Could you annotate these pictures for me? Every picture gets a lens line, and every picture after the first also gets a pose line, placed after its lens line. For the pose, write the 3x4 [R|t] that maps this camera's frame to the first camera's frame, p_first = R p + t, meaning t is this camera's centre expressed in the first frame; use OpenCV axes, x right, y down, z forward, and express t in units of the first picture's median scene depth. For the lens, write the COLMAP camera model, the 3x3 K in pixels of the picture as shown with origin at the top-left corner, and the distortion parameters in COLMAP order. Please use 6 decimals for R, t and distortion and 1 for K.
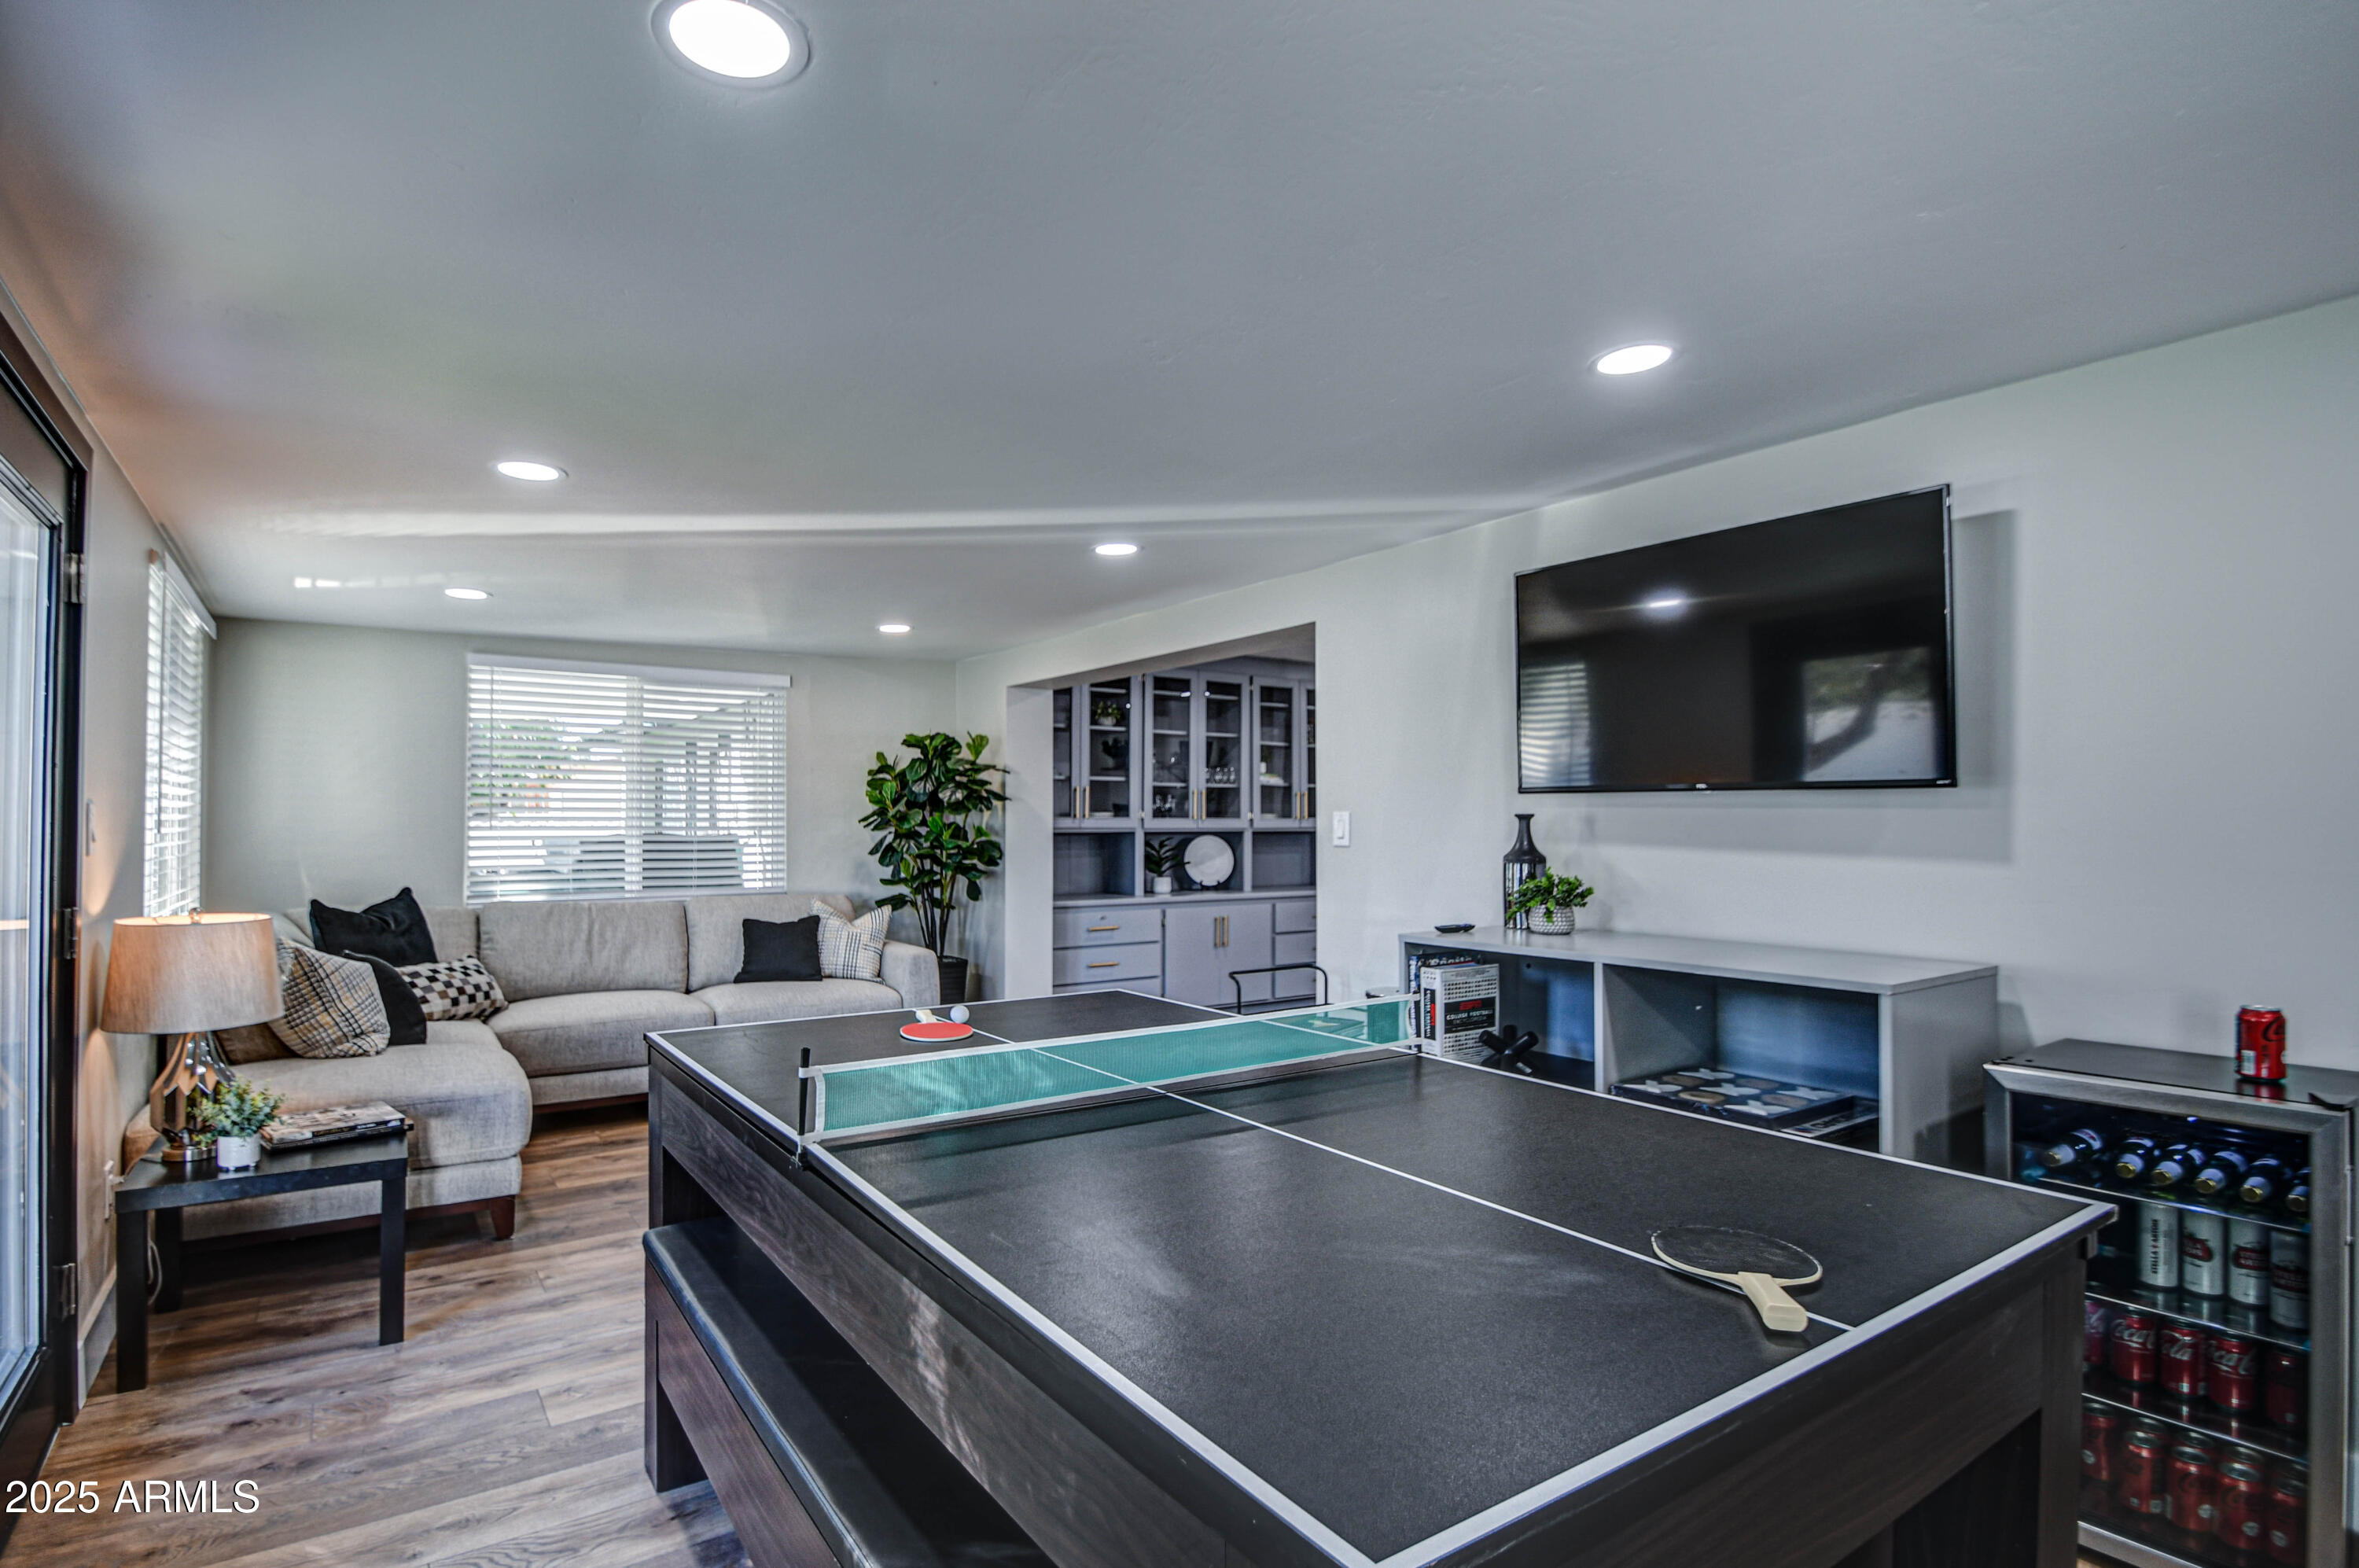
lens RADIAL K [[1153.2, 0, 1172.0], [0, 1153.2, 806.9], [0, 0, 1]] dist [0.000564, 0.000030]
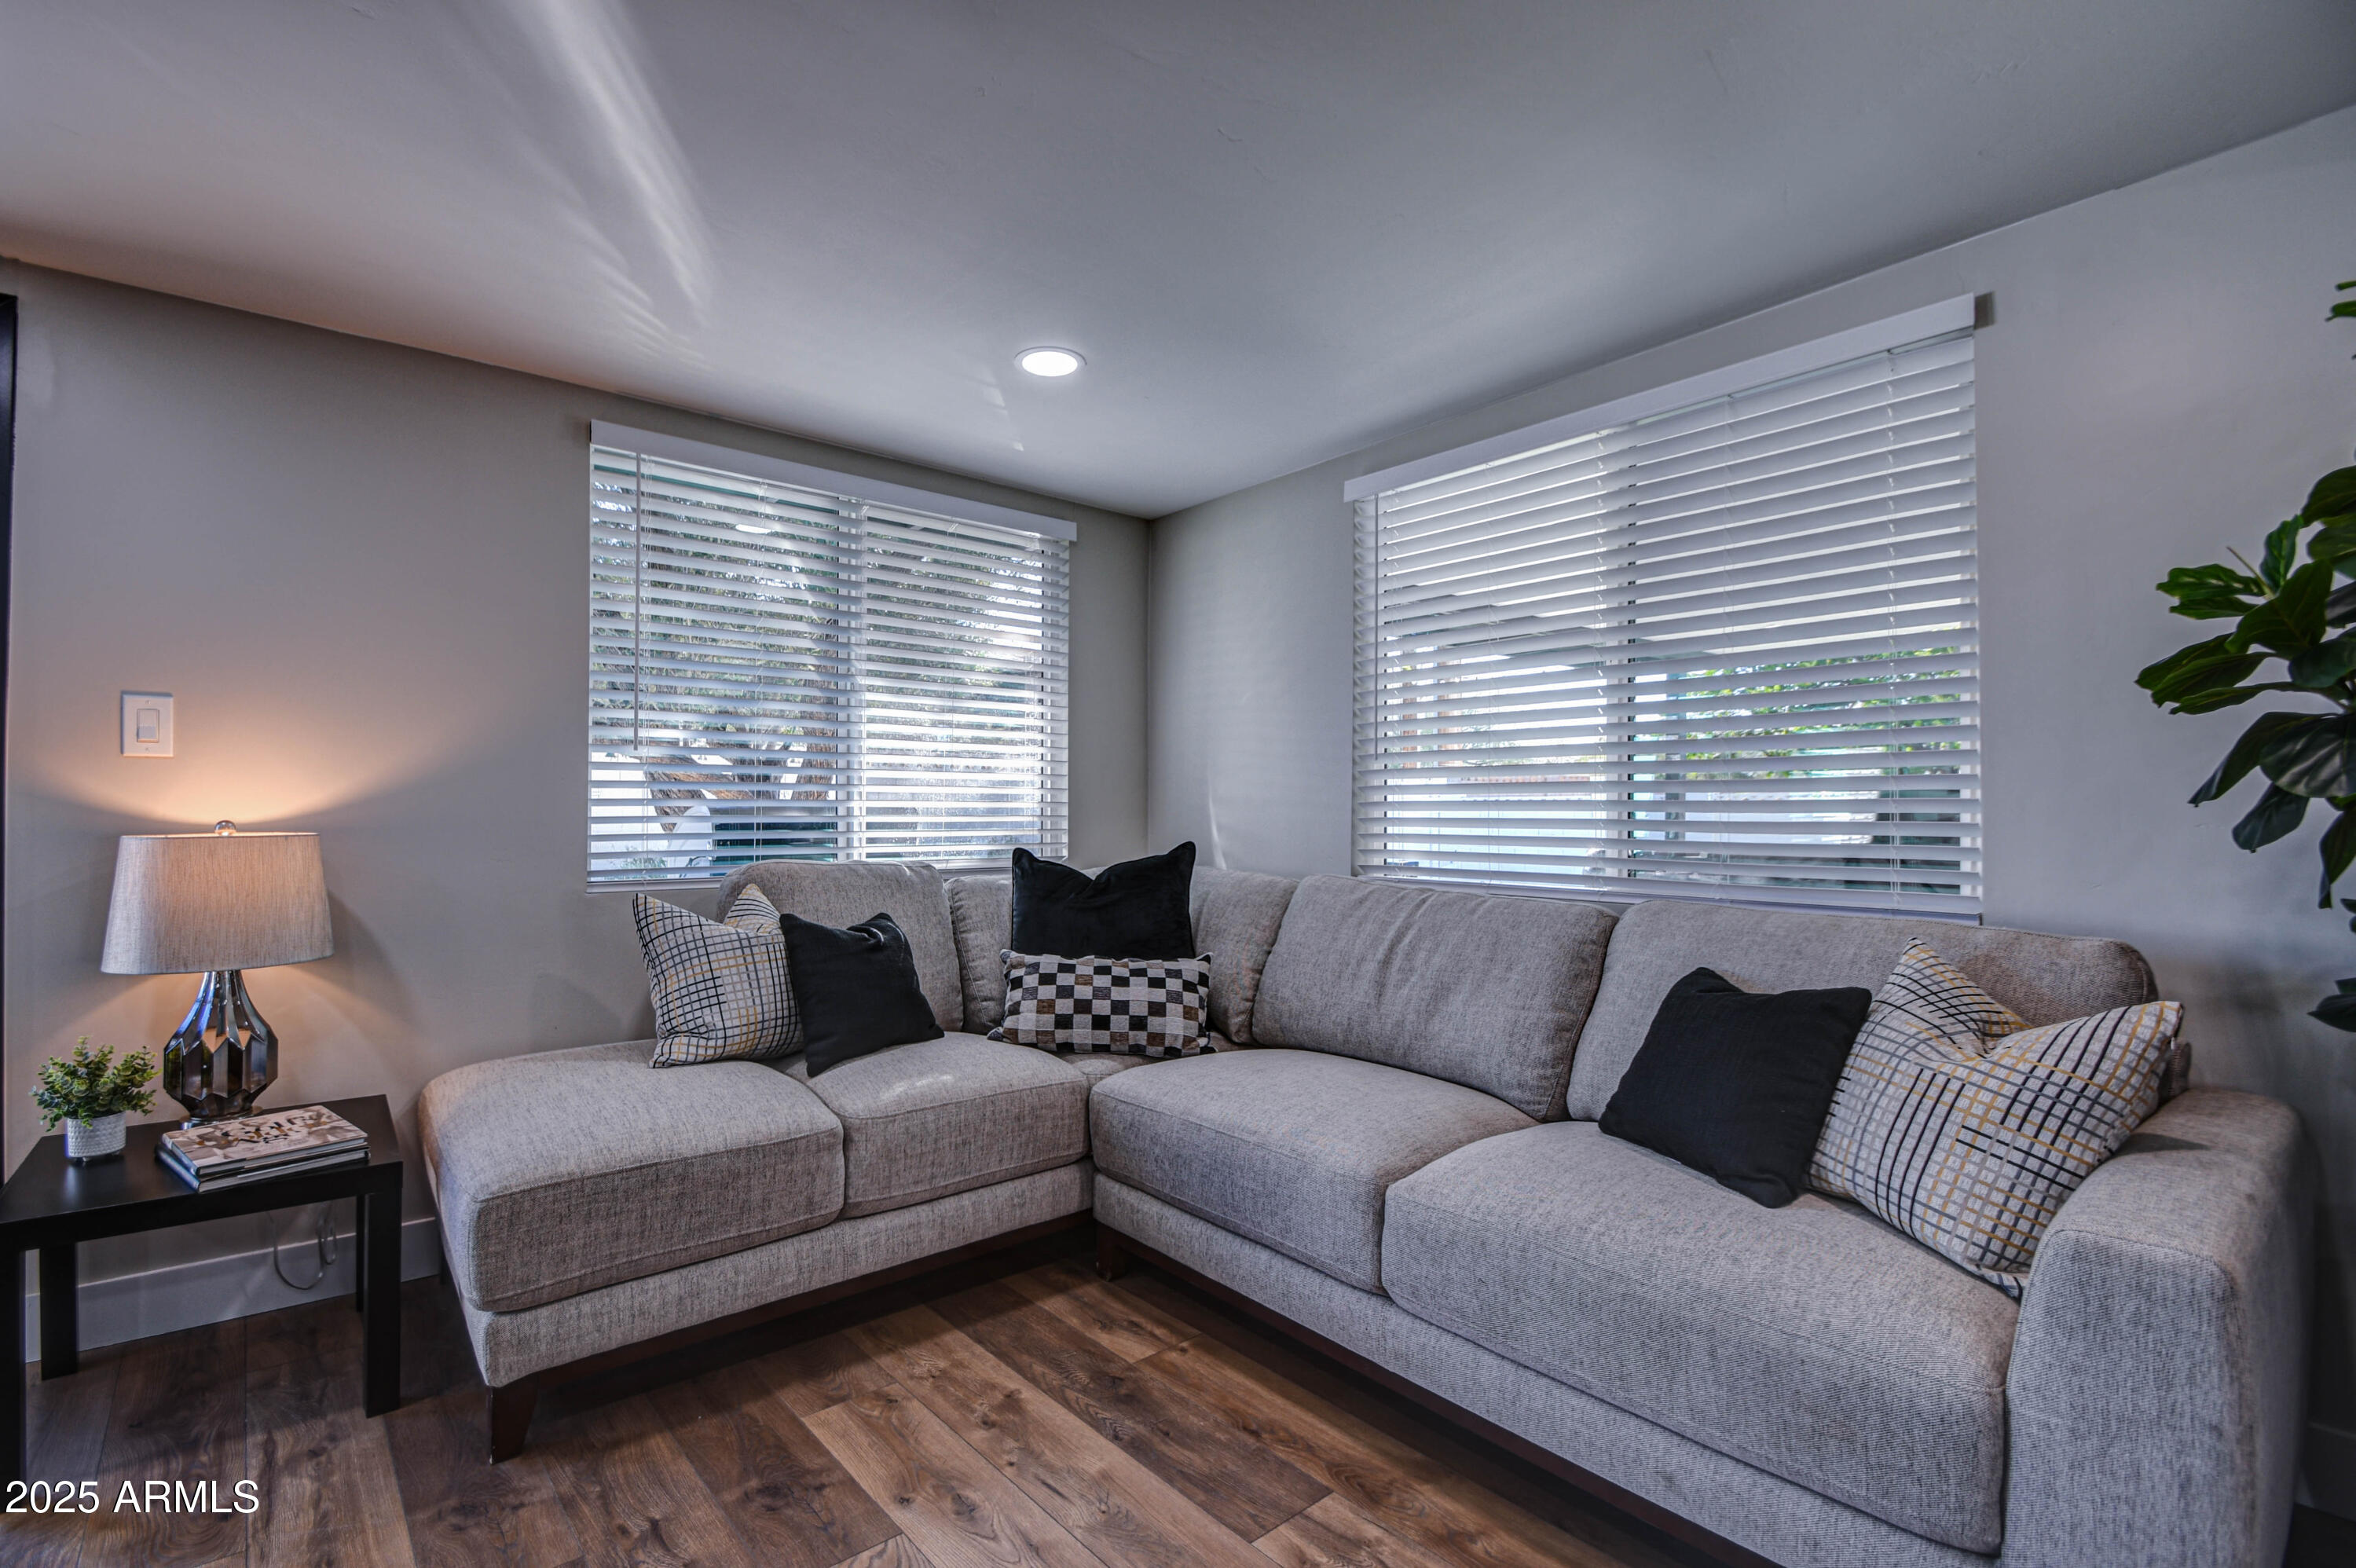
lens RADIAL K [[1078.0, 0, 1092.1], [0, 1078.0, 794.5], [0, 0, 1]] dist [0.010591, -0.012785]
pose [[0.060401, -0.015309, -0.998057, -0.029830], [0.010215, 0.999840, -0.014718, 0.046638], [0.998122, -0.009306, 0.060548, 0.840679]]
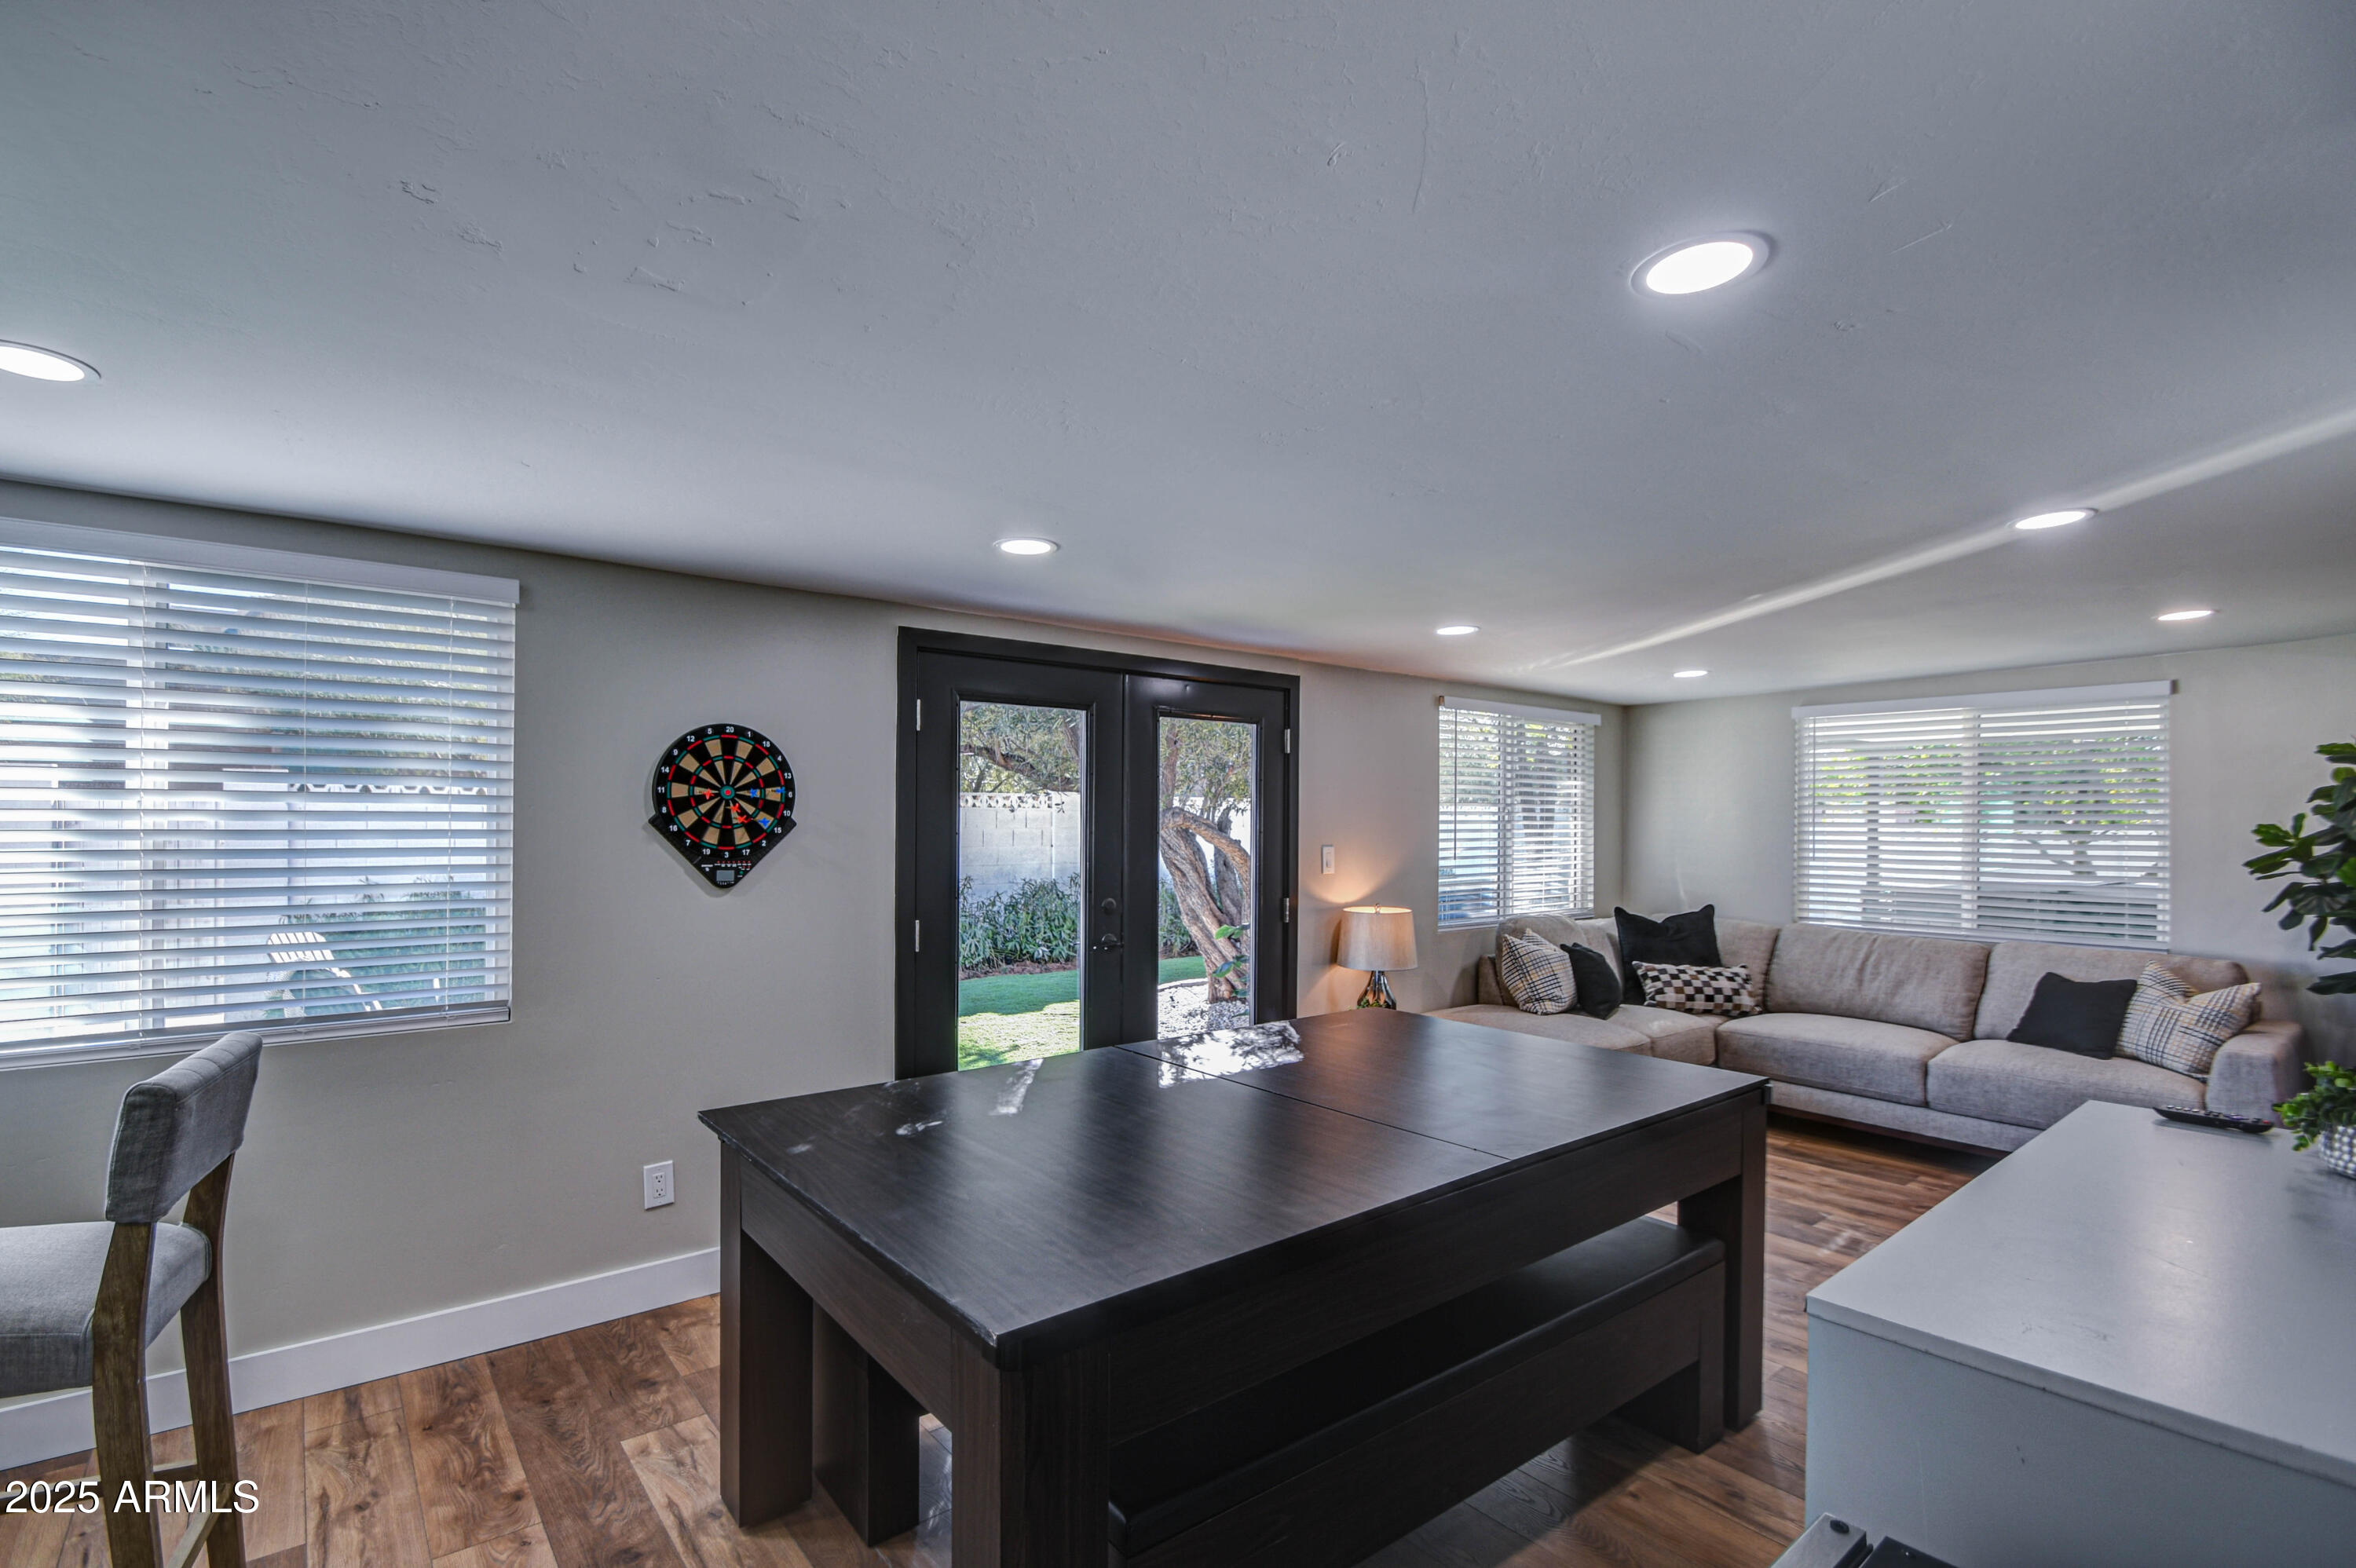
lens RADIAL K [[1057.6, 0, 1095.1], [0, 1057.6, 805.7], [0, 0, 1]] dist [0.012622, -0.015211]
pose [[0.023622, -0.013587, -0.999629, 0.452502], [0.008790, 0.999872, -0.013383, -0.027434], [0.999682, -0.008470, 0.023738, 0.275836]]
